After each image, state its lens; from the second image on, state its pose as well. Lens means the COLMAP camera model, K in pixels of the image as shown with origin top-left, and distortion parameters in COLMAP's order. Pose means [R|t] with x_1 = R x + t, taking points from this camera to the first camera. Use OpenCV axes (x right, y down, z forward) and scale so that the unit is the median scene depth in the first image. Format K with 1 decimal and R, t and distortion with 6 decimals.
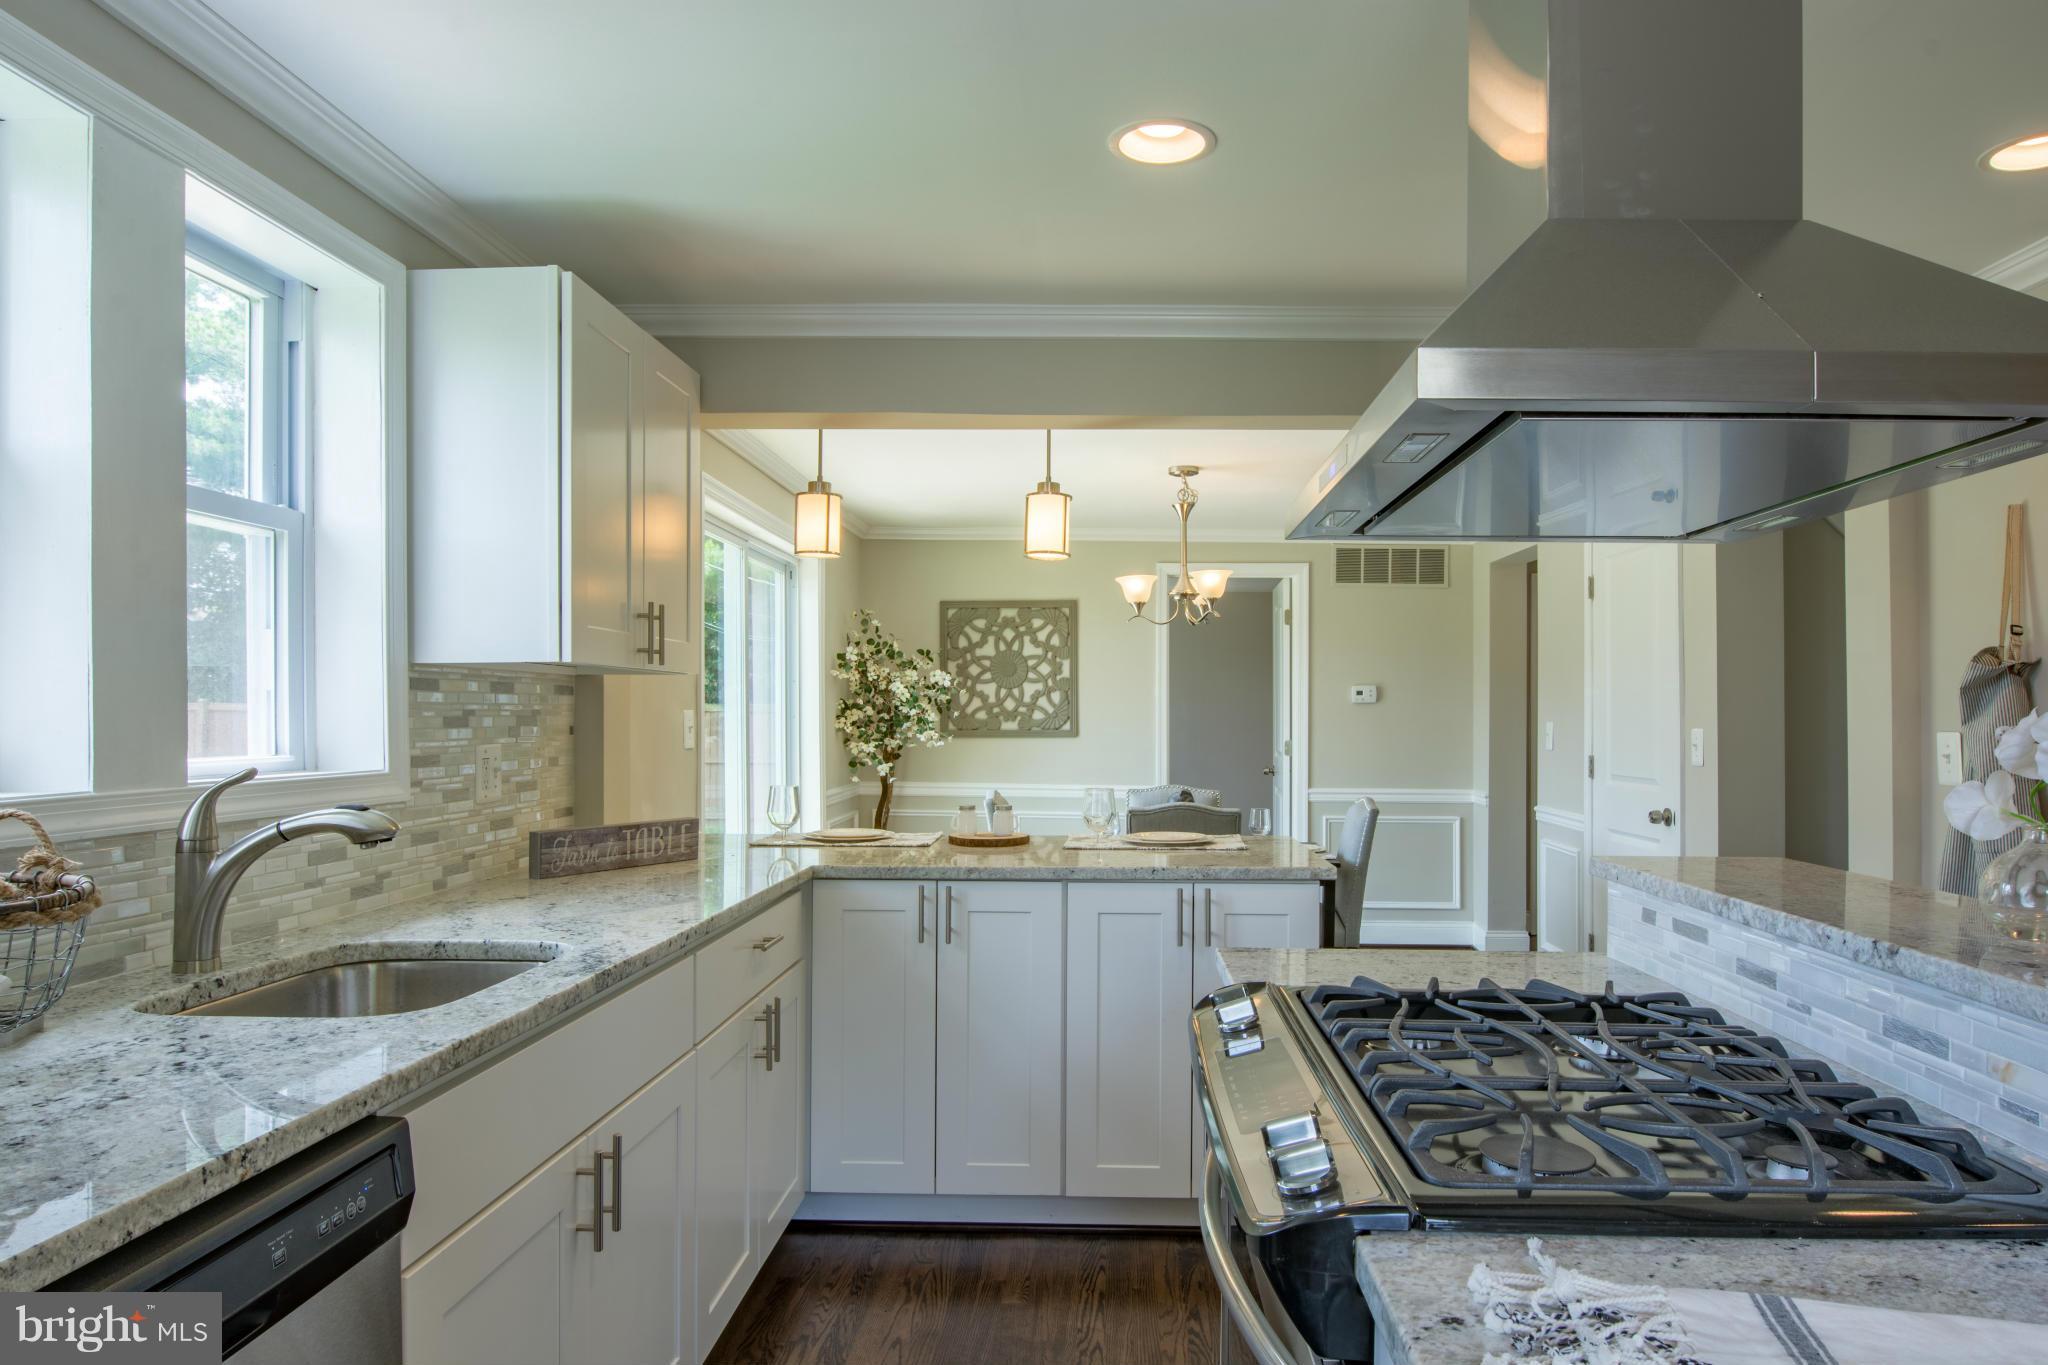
lens RADIAL K [[1291.3, 0, 1063.5], [0, 1291.3, 712.9], [0, 0, 1]] dist [-0.007323, -0.001778]
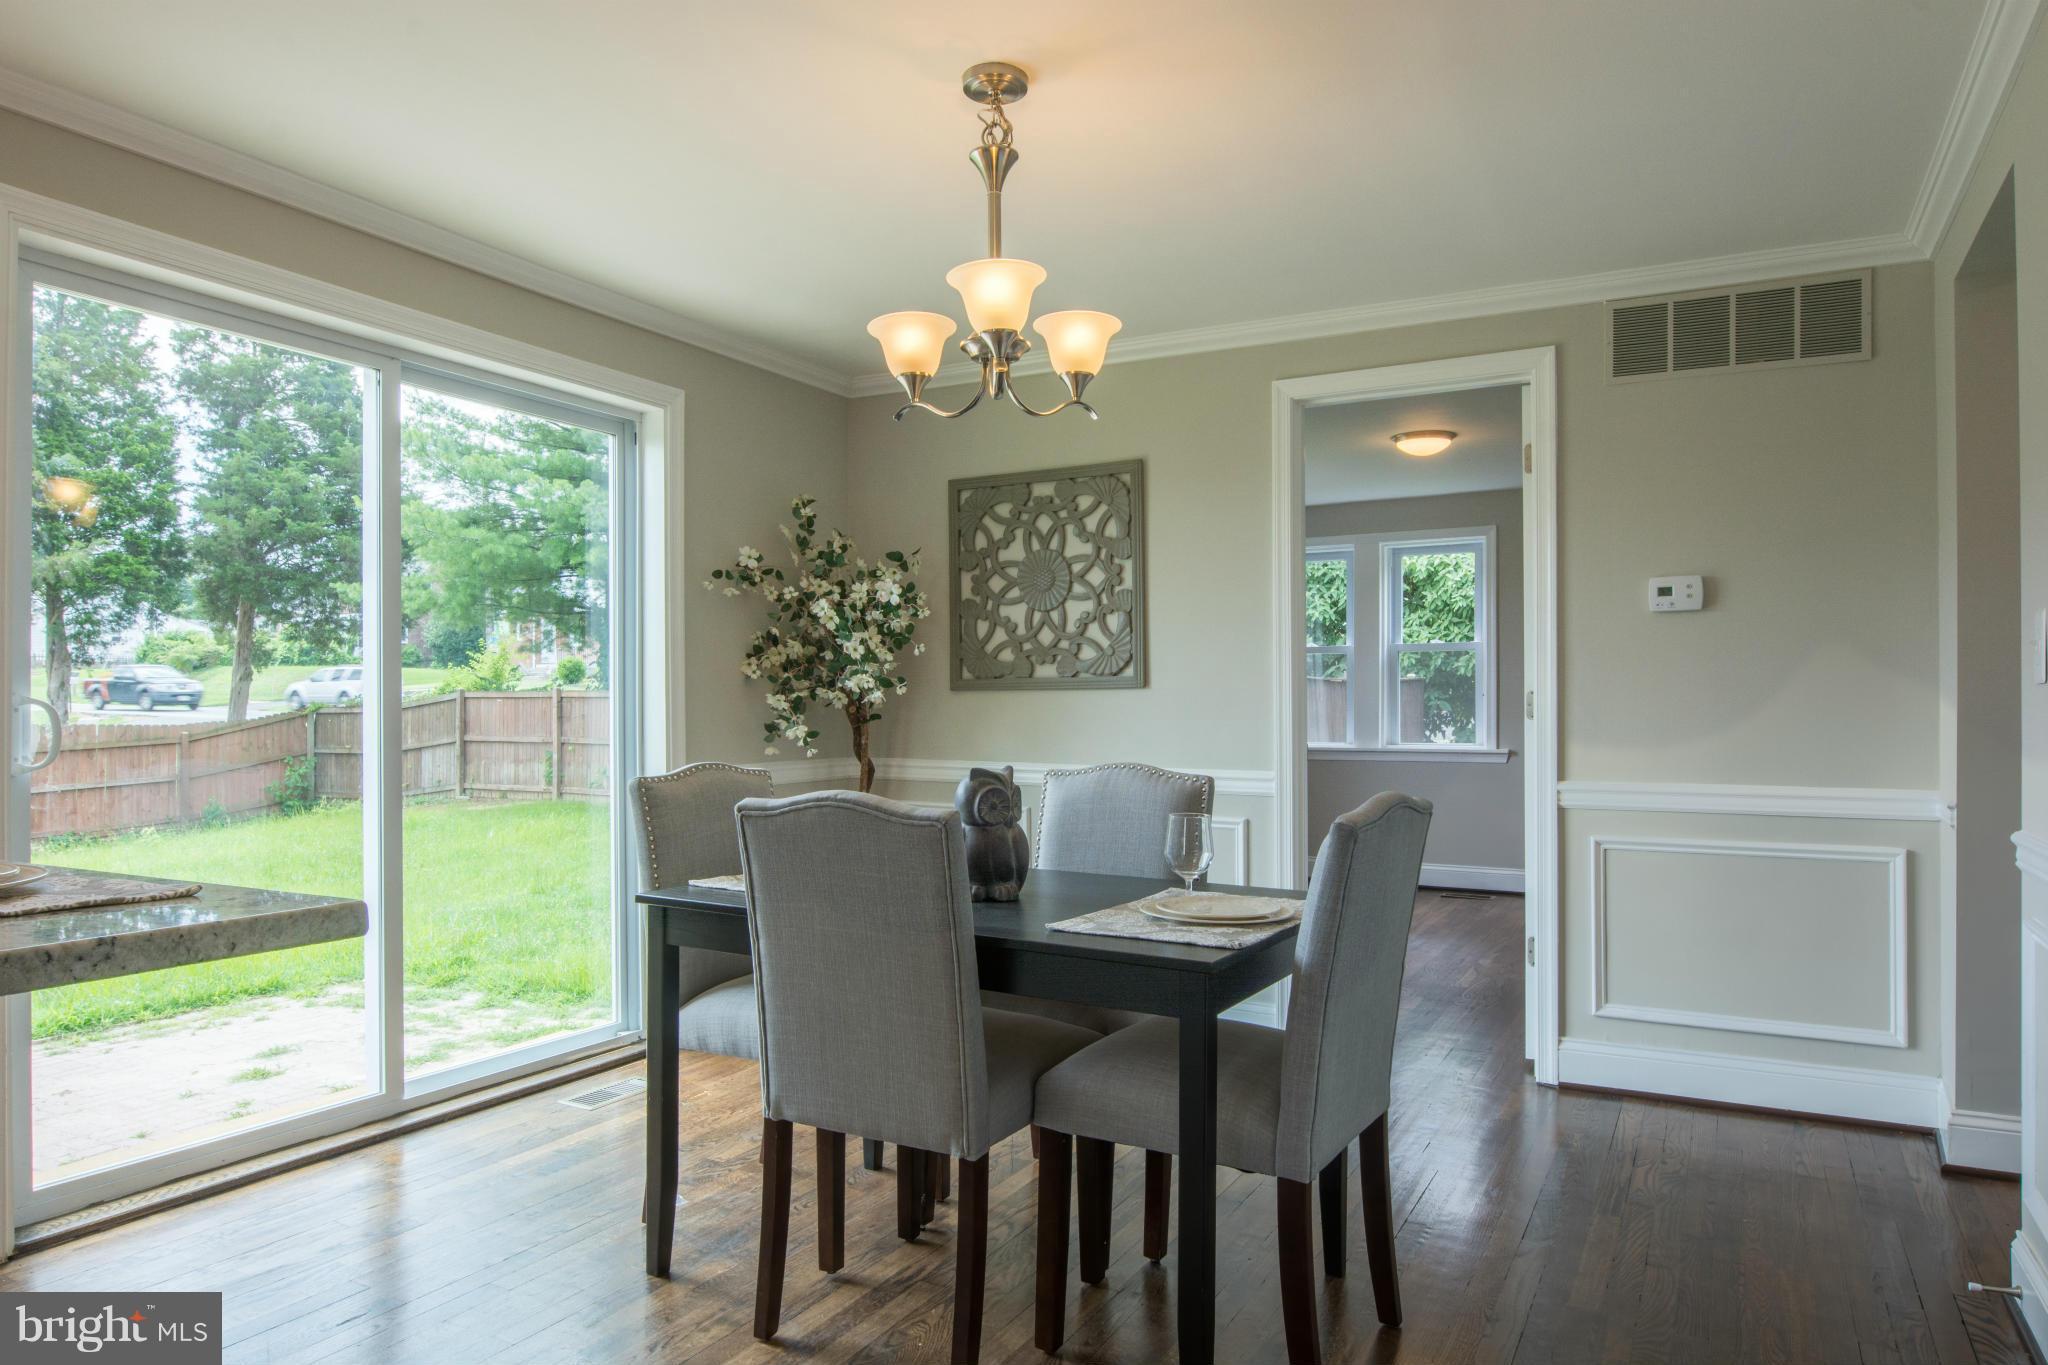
lens RADIAL K [[1291.3, 0, 1063.5], [0, 1291.3, 712.9], [0, 0, 1]] dist [-0.007323, -0.001778]
pose [[0.889104, -0.004113, -0.457687, 0.250365], [0.005710, 0.999981, 0.002107, 0.028850], [0.457670, -0.004487, 0.889111, 0.450204]]
